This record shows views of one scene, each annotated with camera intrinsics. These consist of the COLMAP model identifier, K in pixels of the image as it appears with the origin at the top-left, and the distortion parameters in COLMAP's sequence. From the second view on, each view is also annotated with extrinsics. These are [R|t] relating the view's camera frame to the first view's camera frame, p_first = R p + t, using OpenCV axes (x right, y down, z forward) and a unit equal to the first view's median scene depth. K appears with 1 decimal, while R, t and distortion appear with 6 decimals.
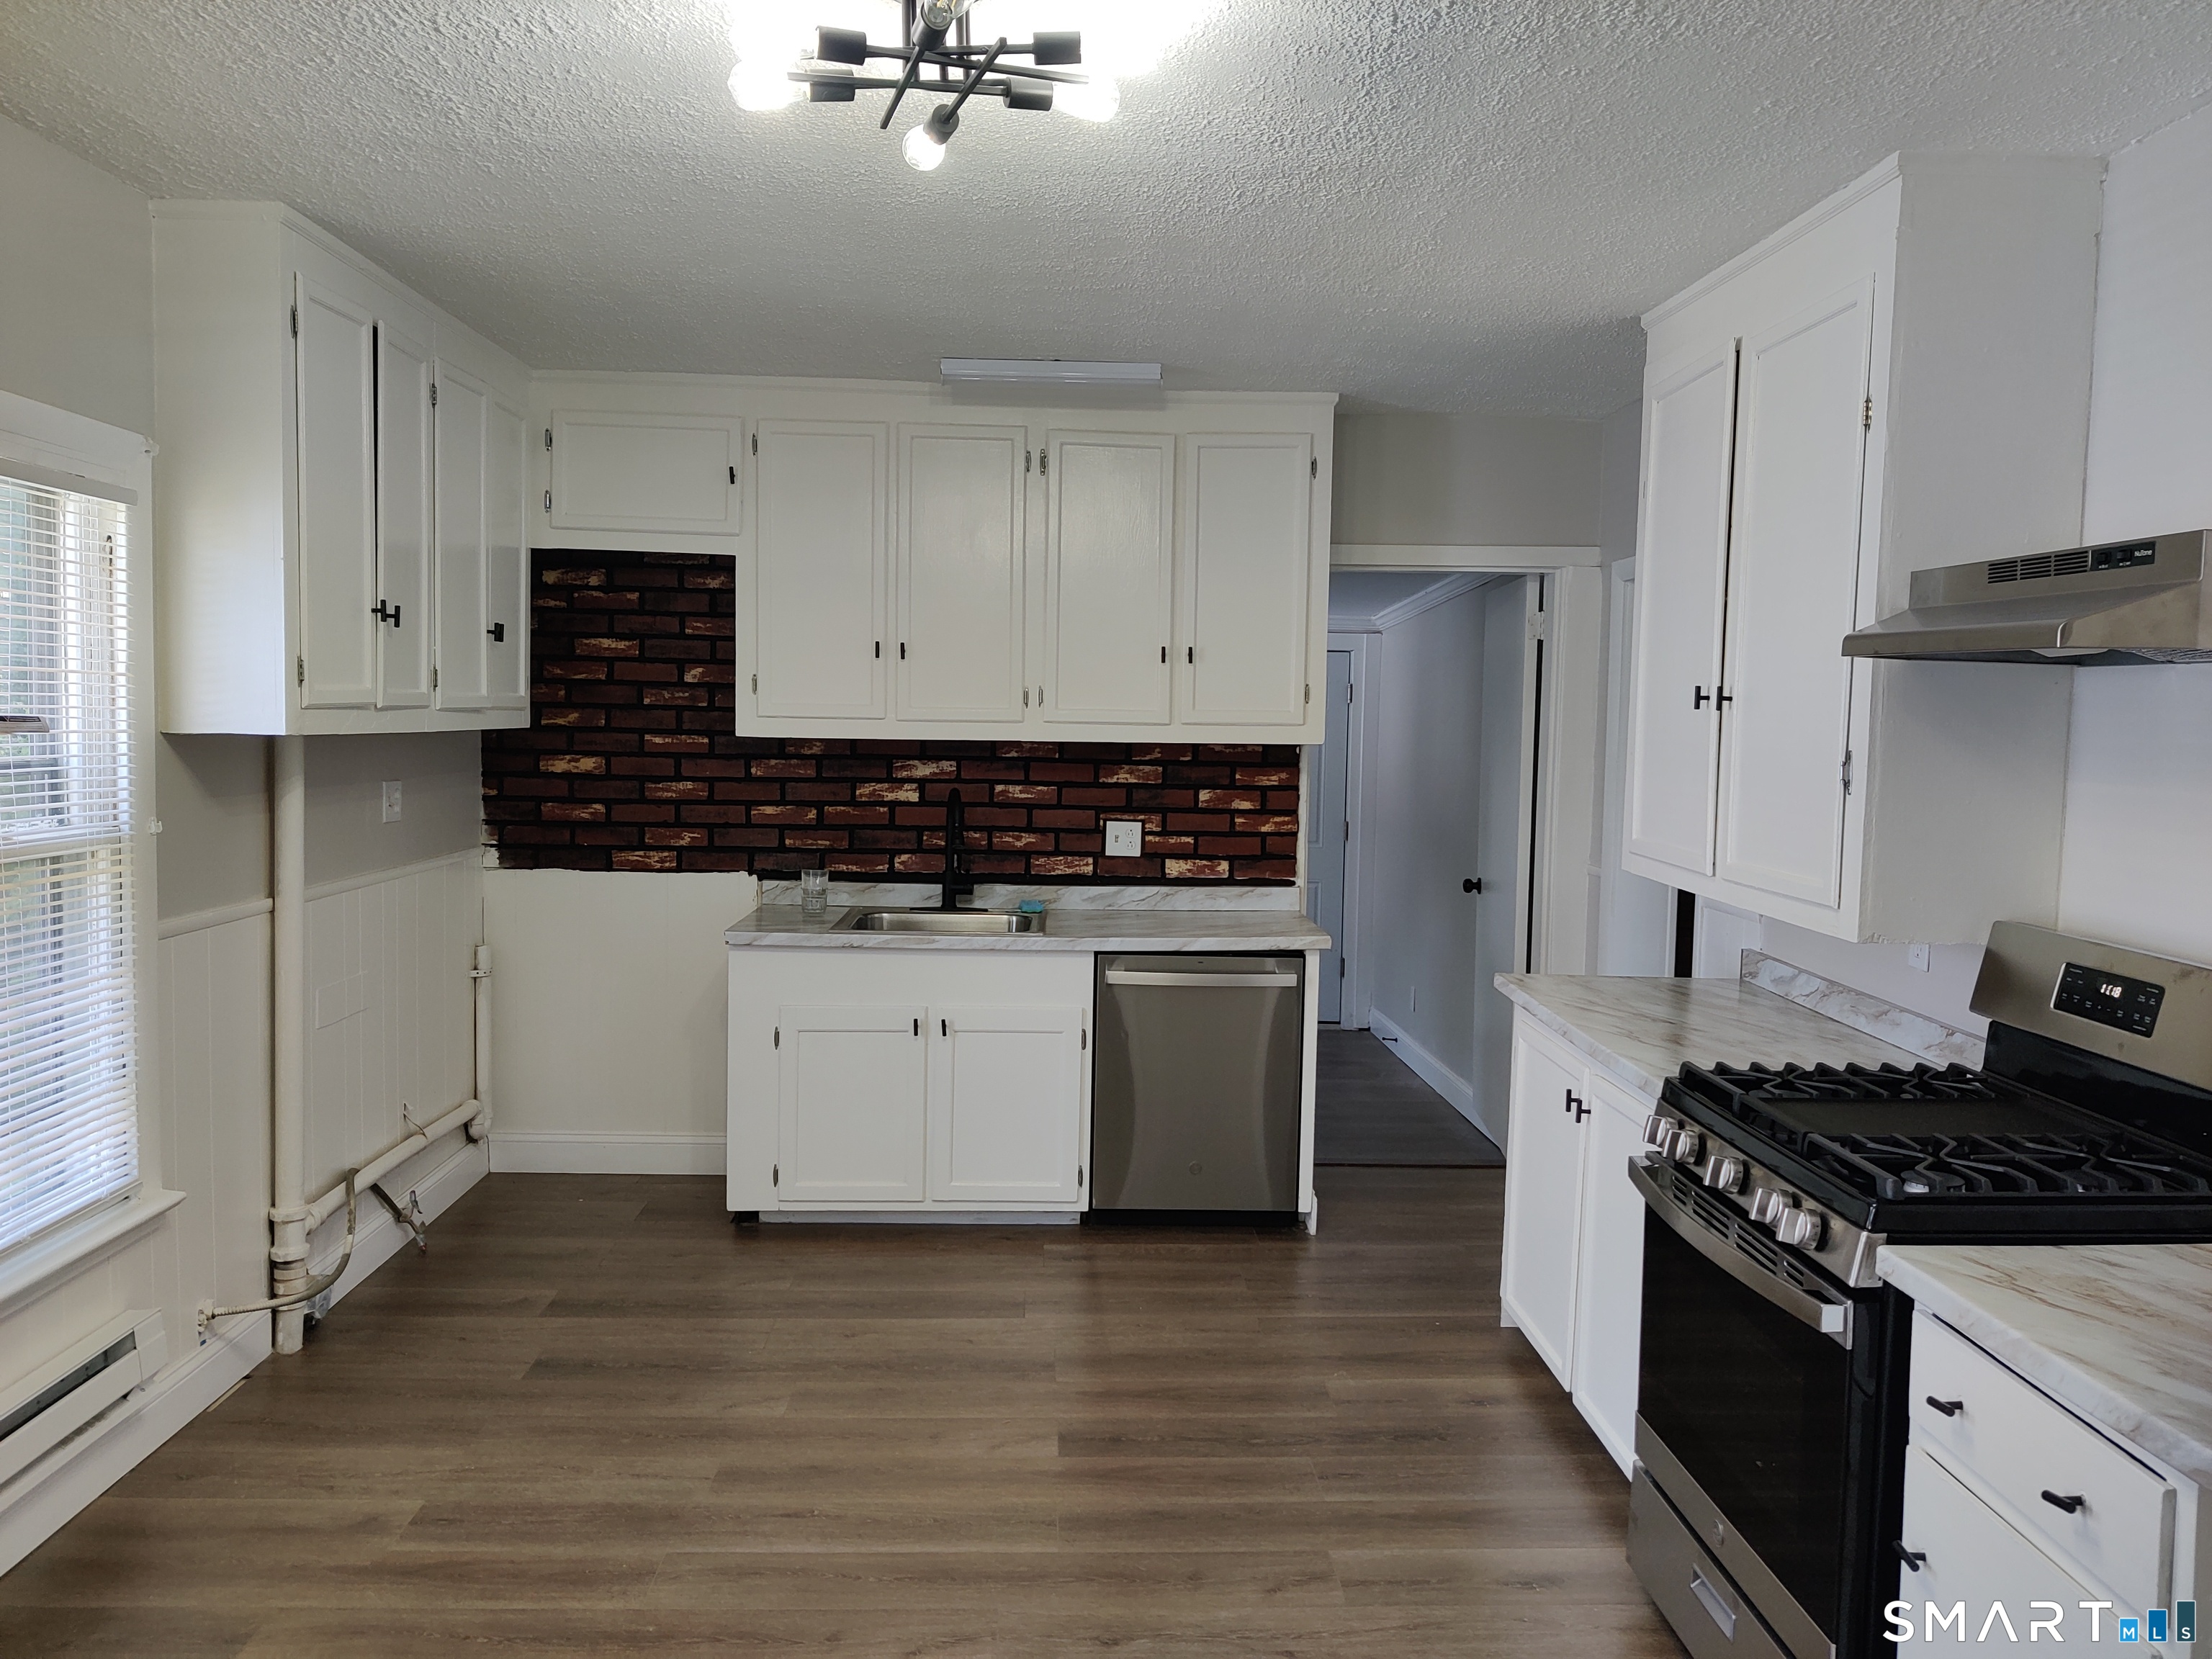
lens RADIAL K [[1685.3, 0, 1106.0], [0, 1685.3, 829.5], [0, 0, 1]] dist [0.042682, -0.081095]
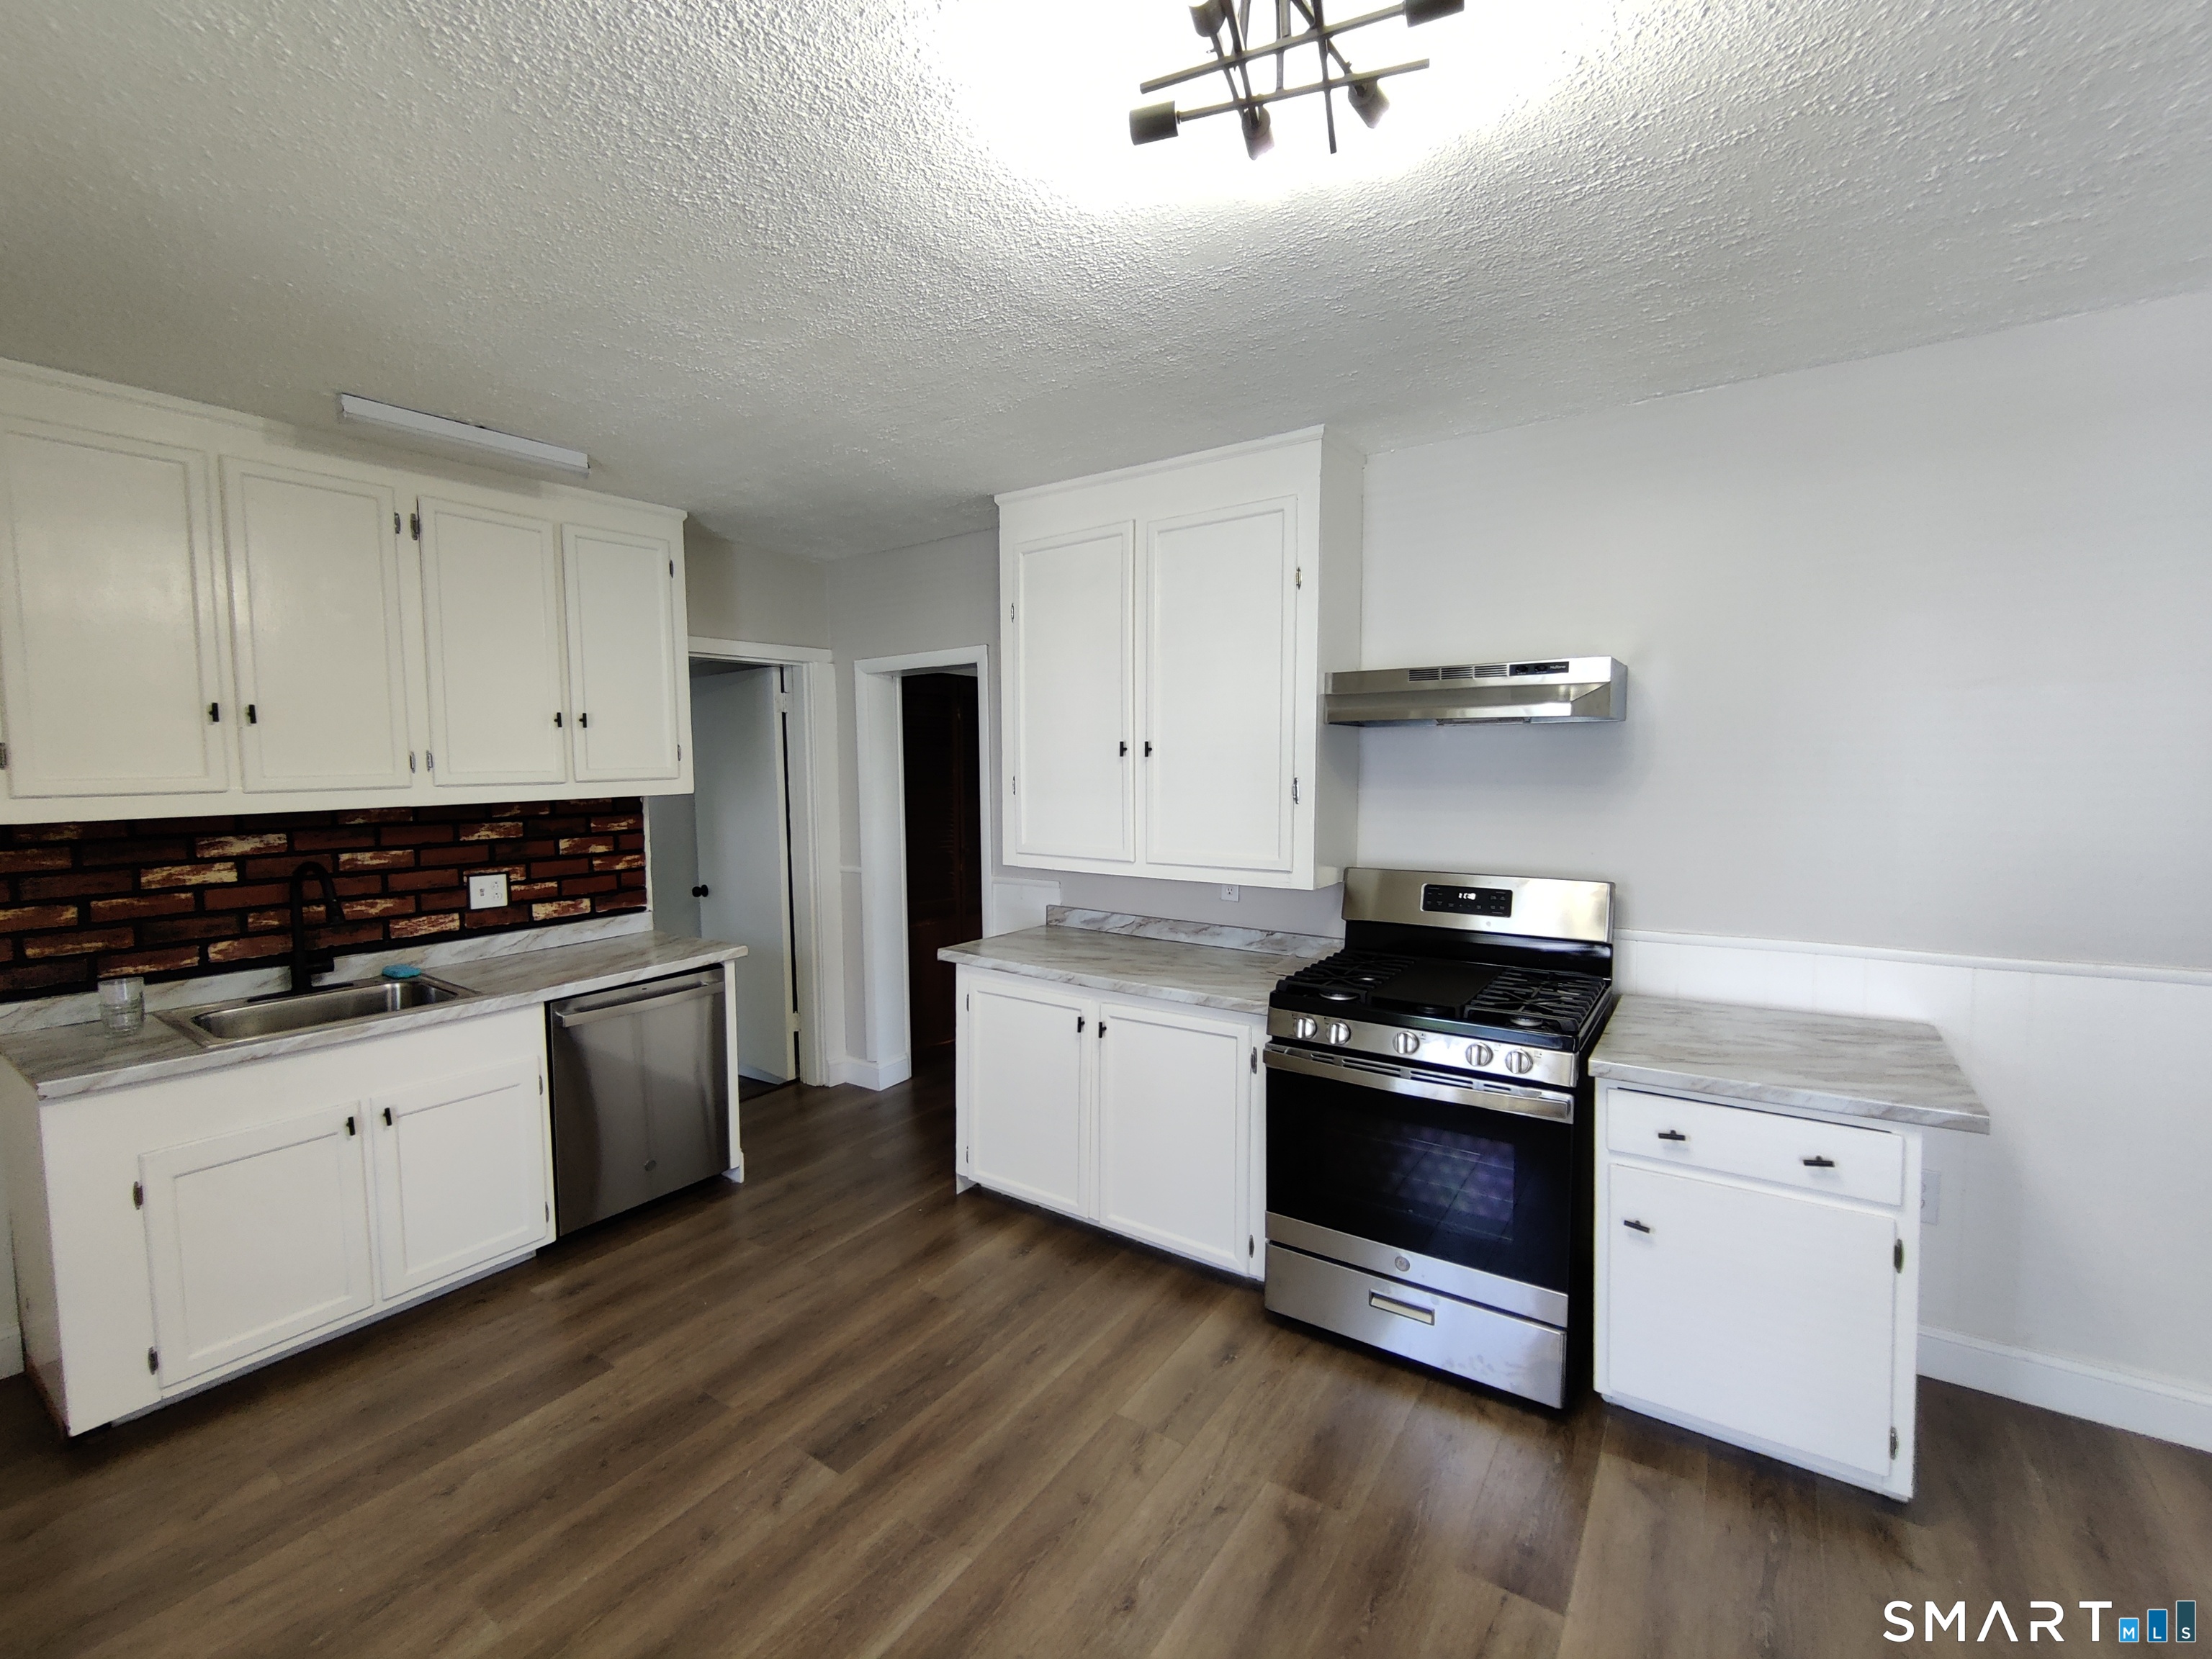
lens RADIAL K [[954.2, 0, 1106.0], [0, 954.2, 829.5], [0, 0, 1]] dist [0.001151, -0.005775]
pose [[0.592668, -0.084623, 0.800989, -0.241322], [0.080883, 0.995692, 0.045346, -0.029704], [-0.801376, 0.037911, 0.596959, 0.319318]]
